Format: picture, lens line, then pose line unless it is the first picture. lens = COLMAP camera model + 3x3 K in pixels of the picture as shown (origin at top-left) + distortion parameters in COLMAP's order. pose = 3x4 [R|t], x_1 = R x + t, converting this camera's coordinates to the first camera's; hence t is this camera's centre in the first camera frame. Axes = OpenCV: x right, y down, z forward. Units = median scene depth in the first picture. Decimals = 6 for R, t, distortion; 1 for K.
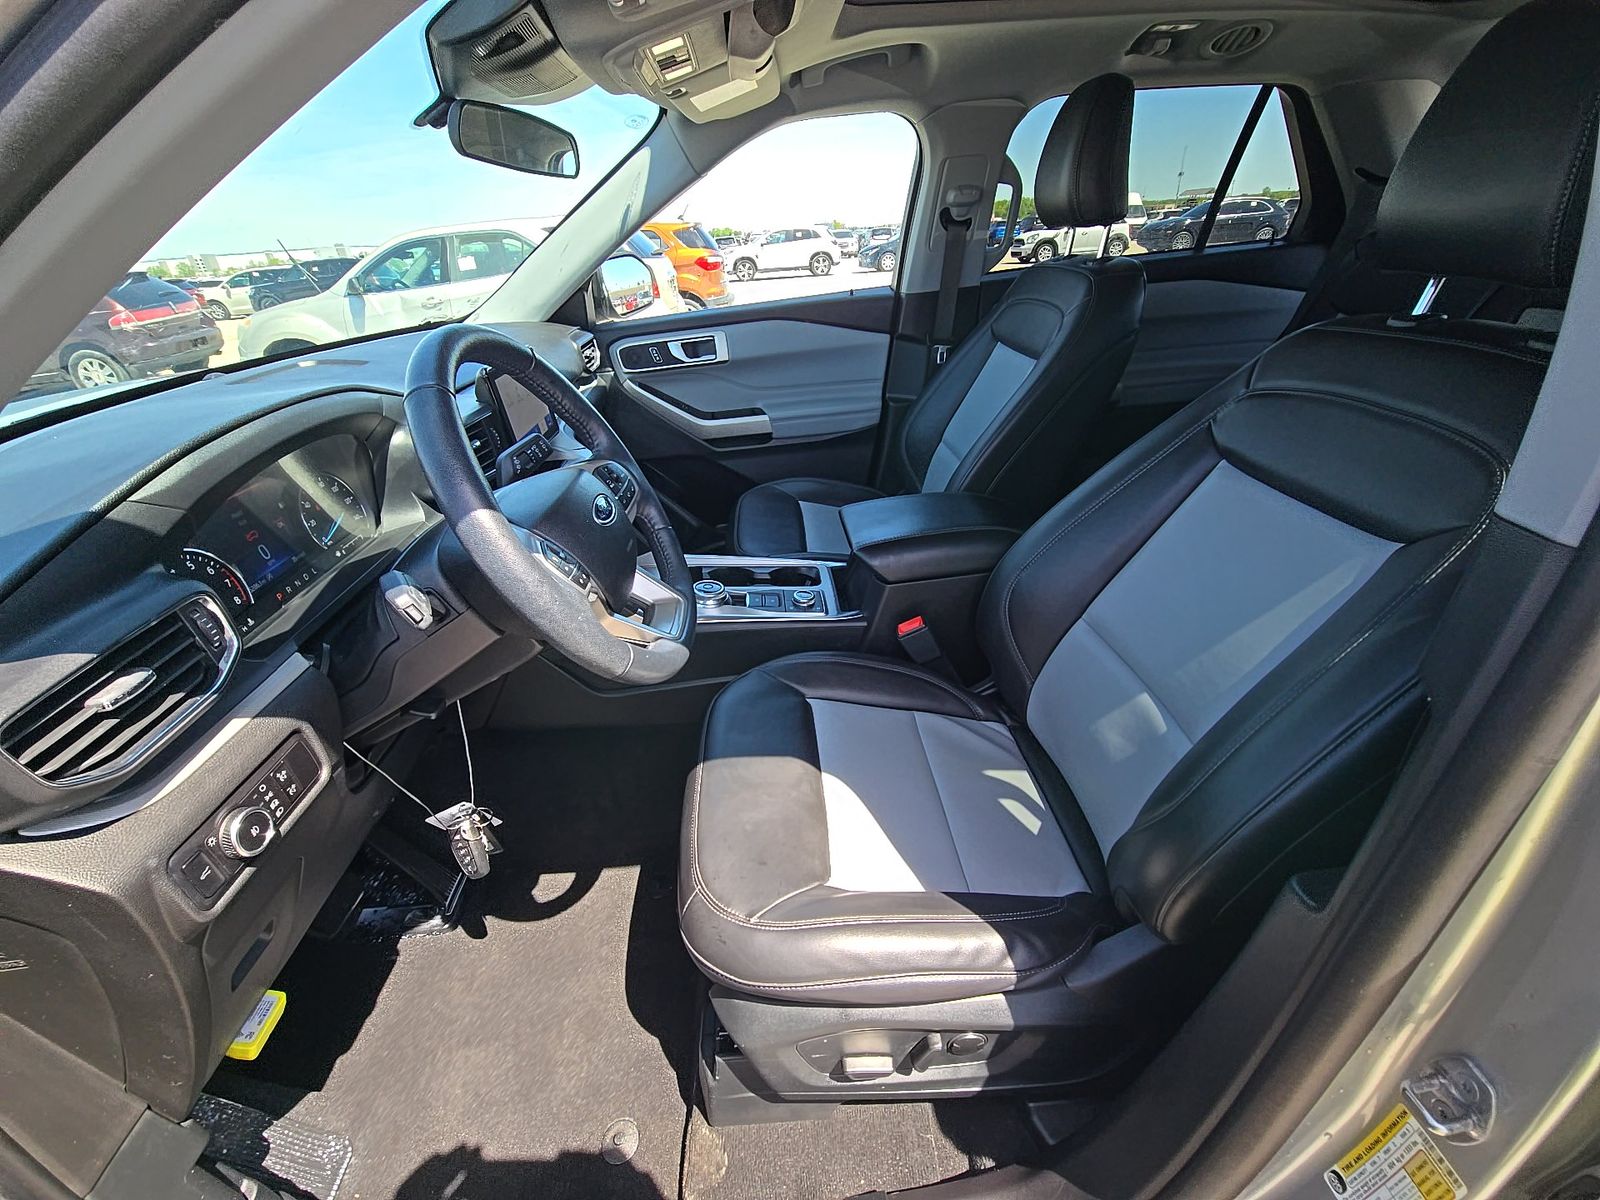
lens RADIAL K [[646.4, 0, 797.9], [0, 646.4, 601.1], [0, 0, 1]] dist [0.017271, -0.012101]
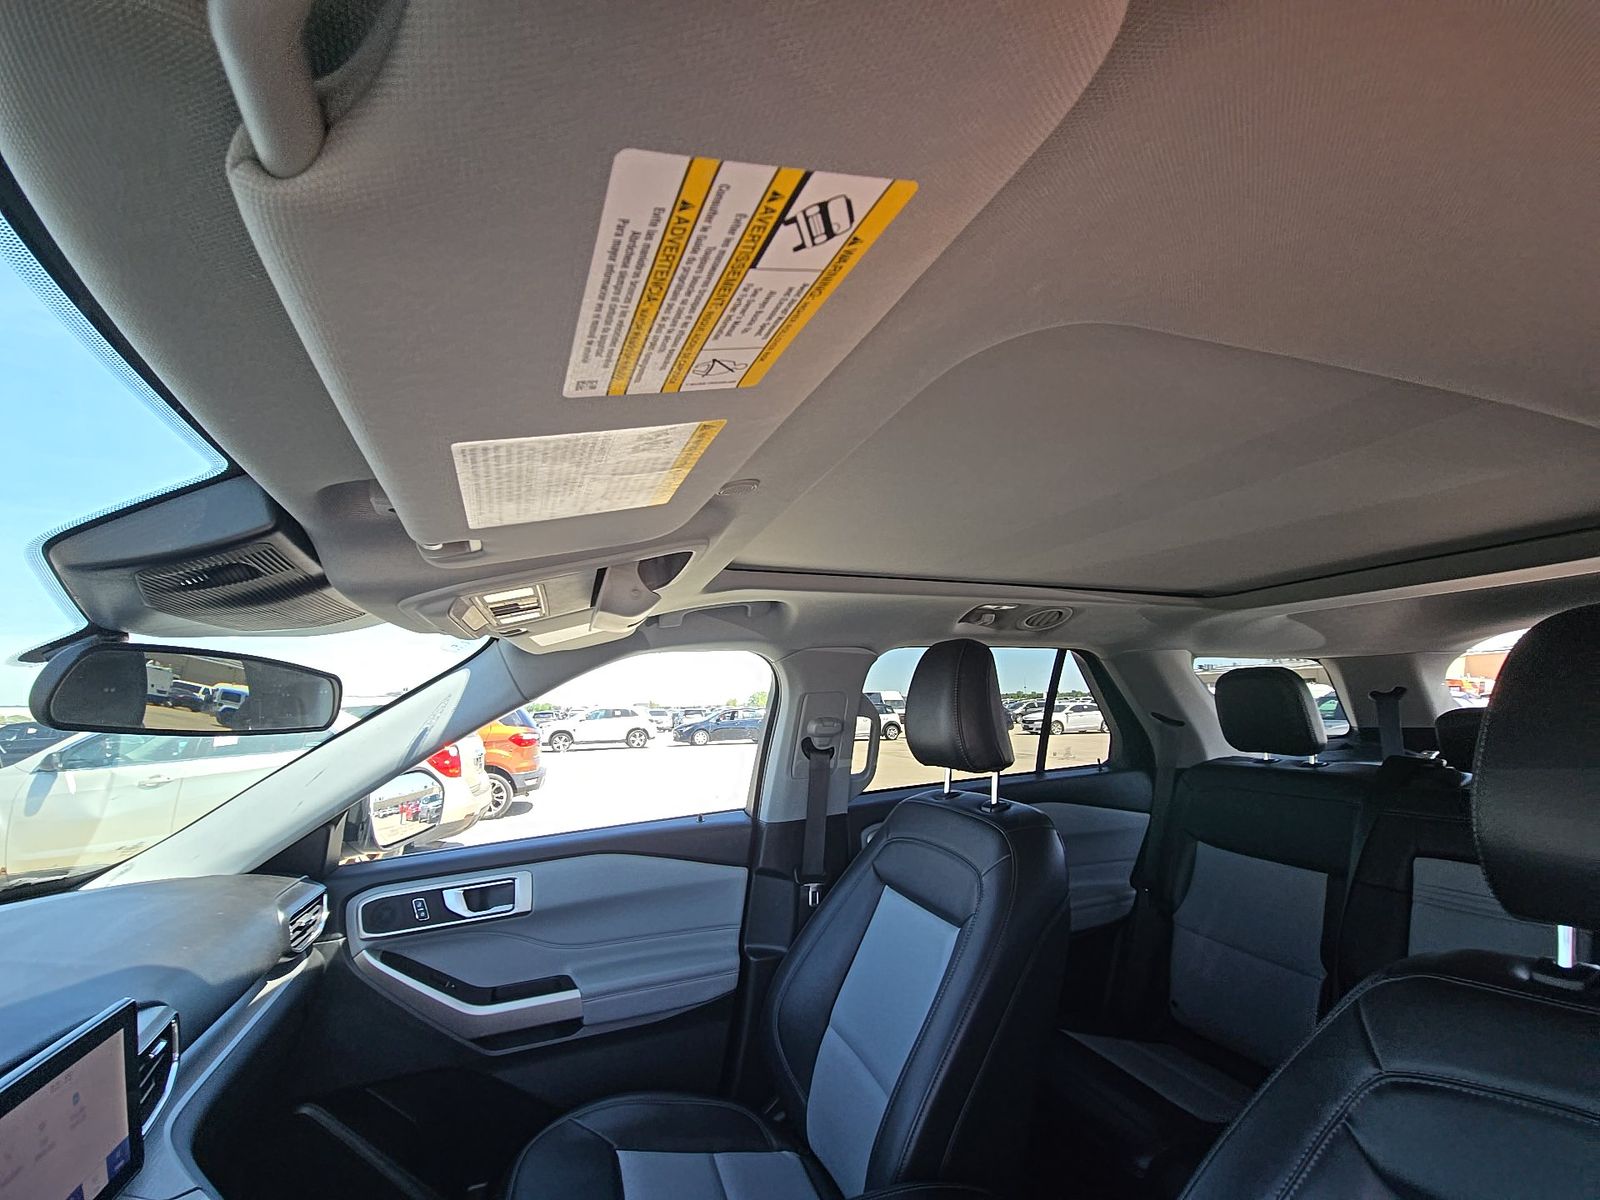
lens RADIAL K [[646.4, 0, 797.9], [0, 646.4, 601.1], [0, 0, 1]] dist [0.017271, -0.012101]
pose [[0.963060, 0.076382, 0.258228, -0.034554], [0.104472, 0.777847, -0.619709, -0.165603], [-0.248196, 0.623795, 0.741134, 0.176101]]
